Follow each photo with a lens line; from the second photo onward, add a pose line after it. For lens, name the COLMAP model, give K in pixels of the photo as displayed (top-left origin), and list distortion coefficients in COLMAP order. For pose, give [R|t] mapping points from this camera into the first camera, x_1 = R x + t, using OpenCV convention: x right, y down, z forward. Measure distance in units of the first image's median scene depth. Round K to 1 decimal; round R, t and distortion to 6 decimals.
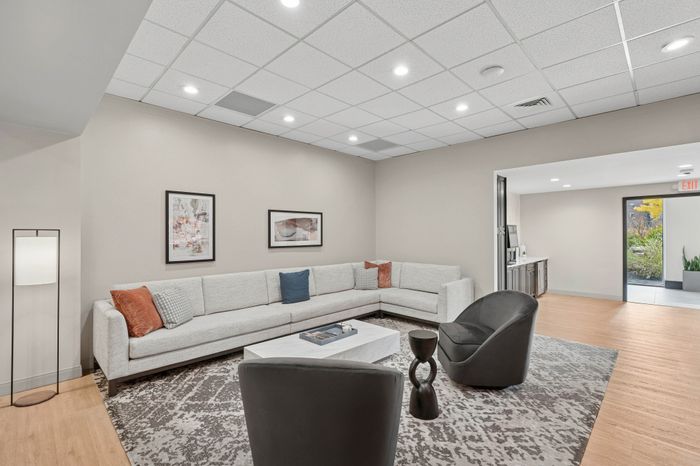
lens RADIAL K [[319.4, 0, 350.2], [0, 319.4, 232.8], [0, 0, 1]] dist [-0.005410, -0.000072]
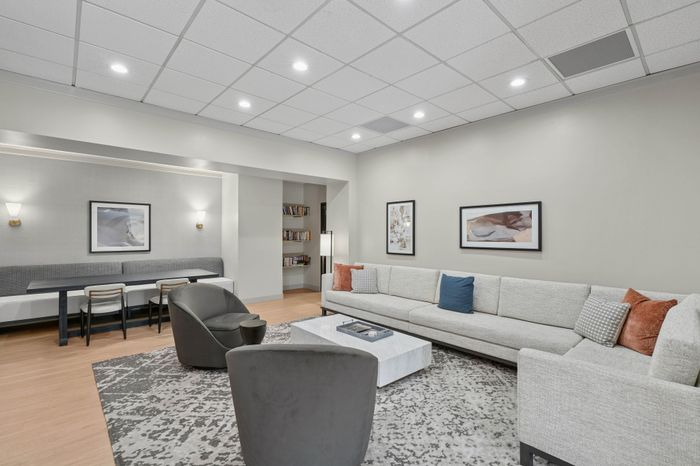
lens RADIAL K [[319.4, 0, 350.4], [0, 319.4, 233.0], [0, 0, 1]] dist [-0.005410, -0.000072]
pose [[-0.060846, -0.002956, -0.998143, 0.843315], [-0.001570, 0.999995, -0.002866, 0.008036], [0.998146, 0.001393, -0.060850, 0.904669]]
